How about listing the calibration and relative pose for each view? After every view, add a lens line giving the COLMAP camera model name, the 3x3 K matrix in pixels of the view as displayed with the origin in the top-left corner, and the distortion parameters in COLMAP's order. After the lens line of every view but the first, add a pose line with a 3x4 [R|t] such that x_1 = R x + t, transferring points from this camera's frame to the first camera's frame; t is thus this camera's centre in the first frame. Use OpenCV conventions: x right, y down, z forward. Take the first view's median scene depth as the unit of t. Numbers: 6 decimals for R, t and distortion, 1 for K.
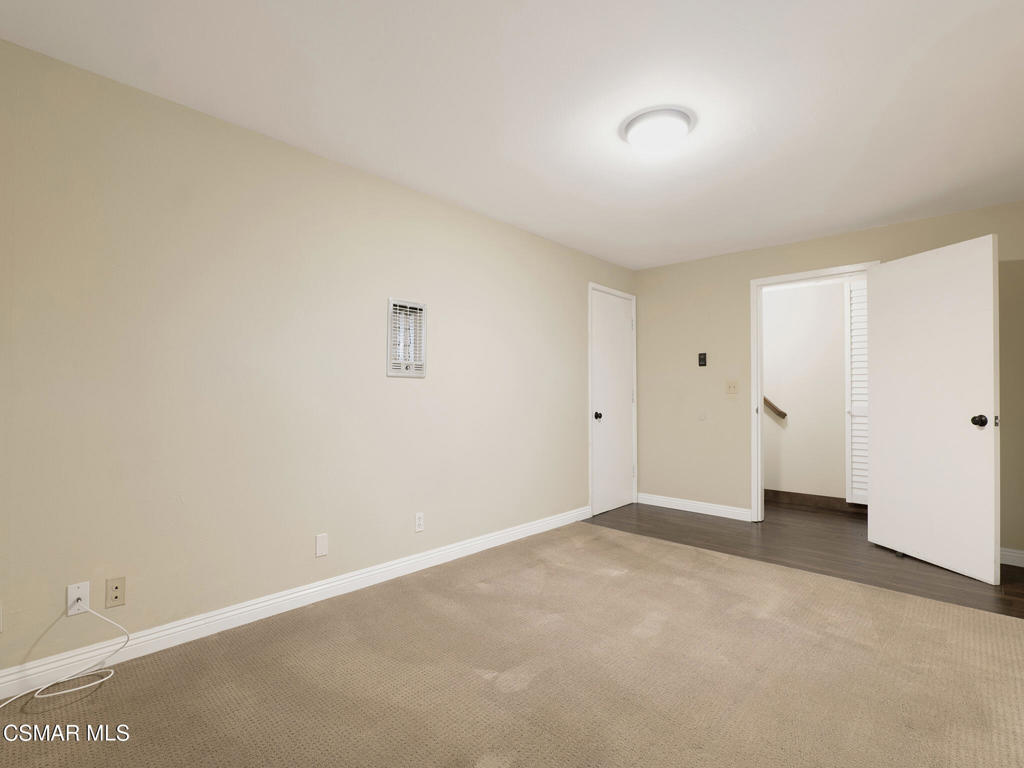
lens RADIAL K [[483.9, 0, 483.1], [0, 483.9, 388.8], [0, 0, 1]] dist [-0.002147, 0.000463]
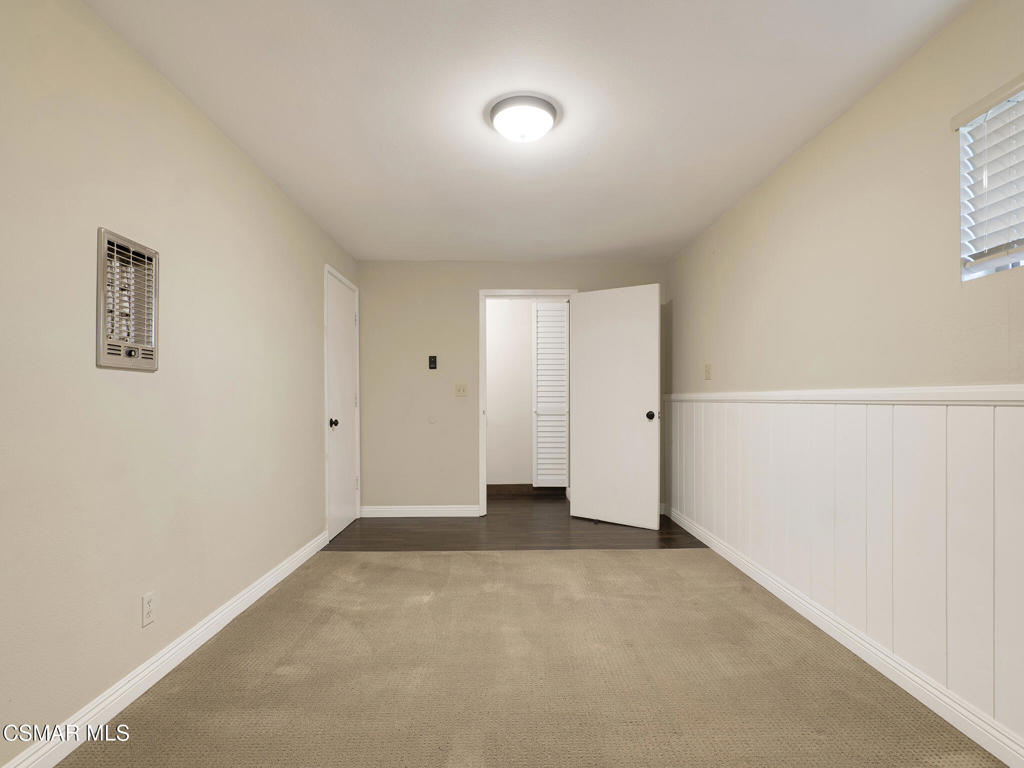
lens RADIAL K [[506.8, 0, 513.7], [0, 506.8, 394.9], [0, 0, 1]] dist [-0.019666, 0.001031]
pose [[0.692463, 0.000997, 0.721453, -0.240188], [-0.005175, 0.999980, 0.003584, 0.002410], [-0.721435, -0.006215, 0.692454, 0.208462]]
